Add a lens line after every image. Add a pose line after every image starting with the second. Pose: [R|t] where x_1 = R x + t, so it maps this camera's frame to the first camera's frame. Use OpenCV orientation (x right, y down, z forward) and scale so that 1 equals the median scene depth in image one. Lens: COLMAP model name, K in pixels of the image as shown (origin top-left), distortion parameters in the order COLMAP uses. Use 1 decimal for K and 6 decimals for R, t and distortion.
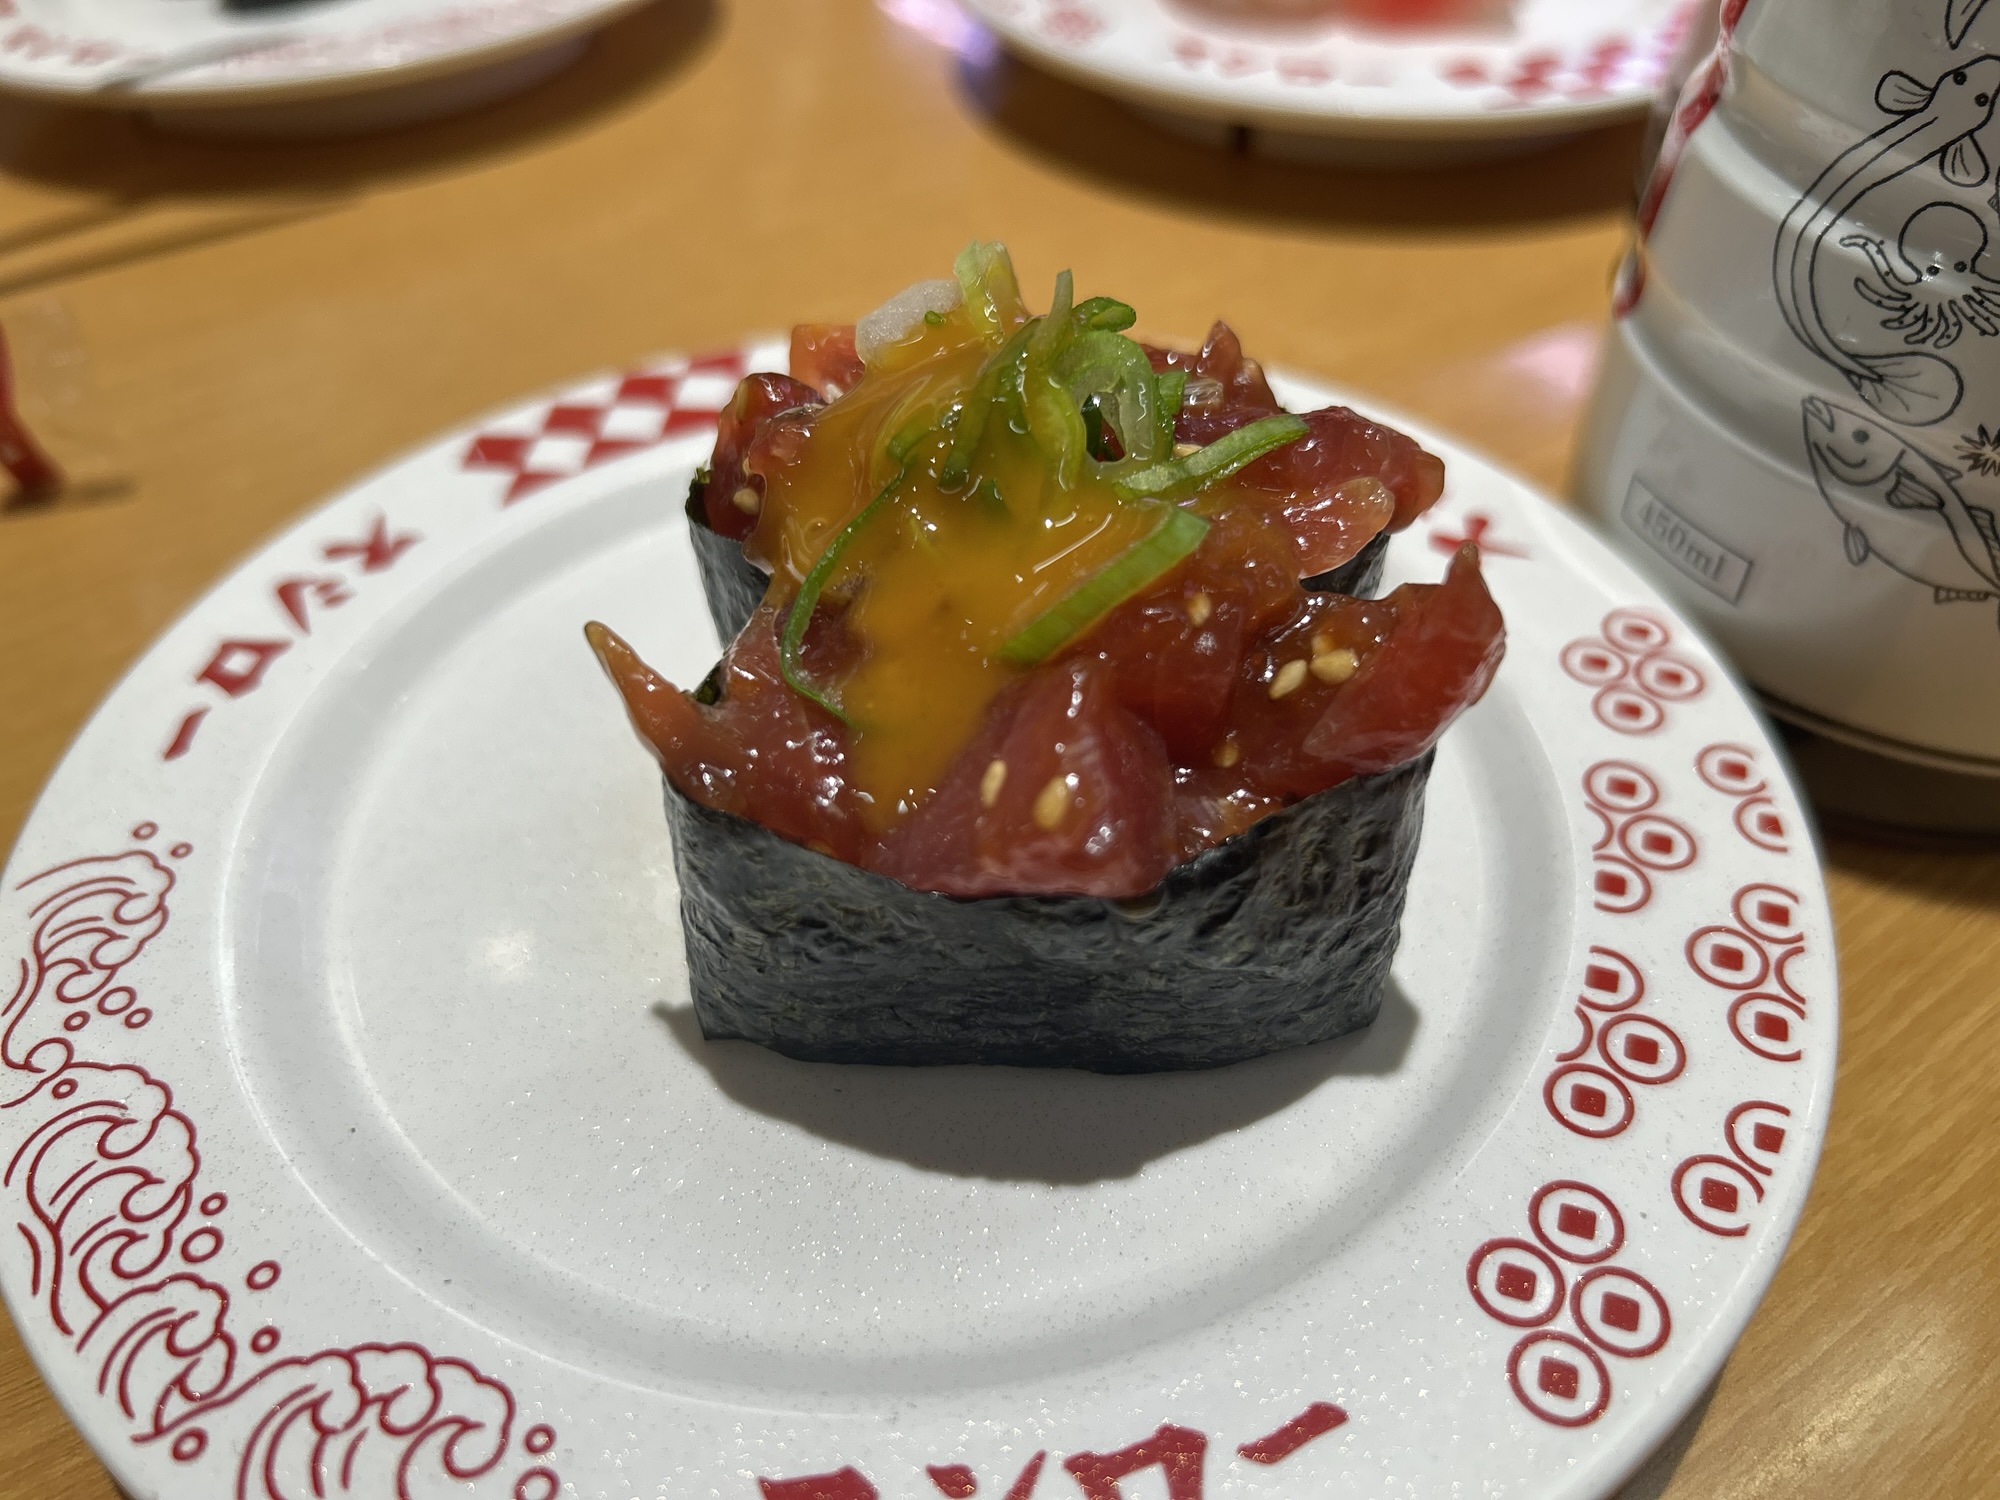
lens RADIAL K [[1563.2, 0, 1000.0], [0, 1563.2, 750.0], [0, 0, 1]] dist [-0.006822, -0.009506]
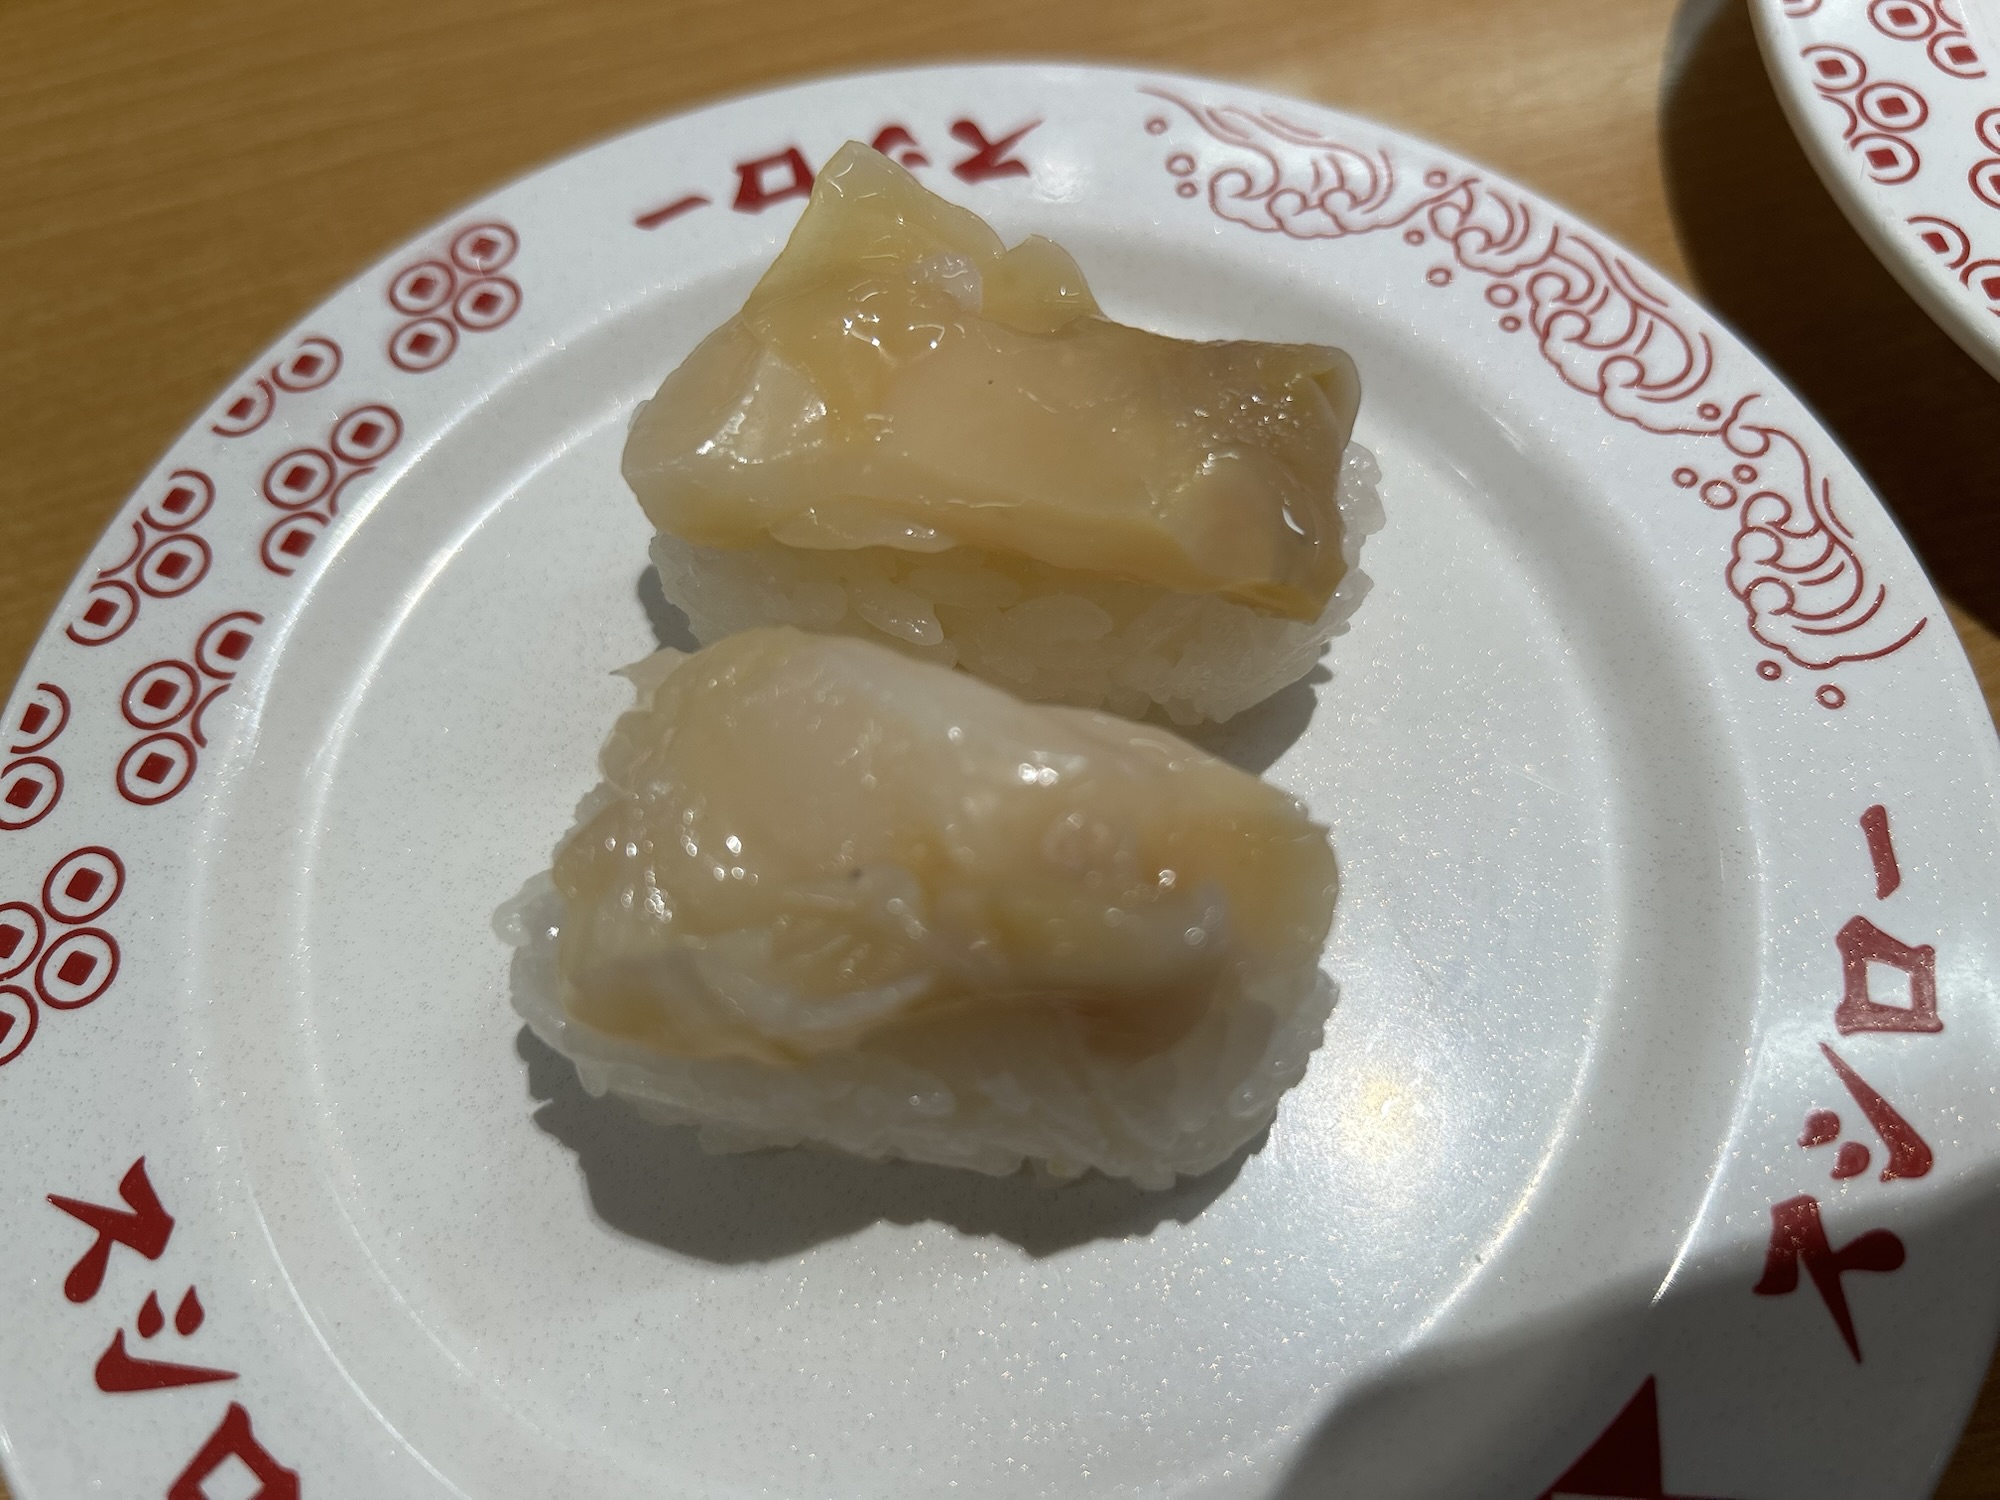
lens RADIAL K [[1563.2, 0, 1000.0], [0, 1563.2, 750.0], [0, 0, 1]] dist [-0.006822, -0.009506]
pose [[-0.996751, 0.026536, 0.076049, -0.179275], [0.062548, -0.339872, 0.938389, -0.901791], [0.050748, 0.940097, 0.337108, 0.814730]]
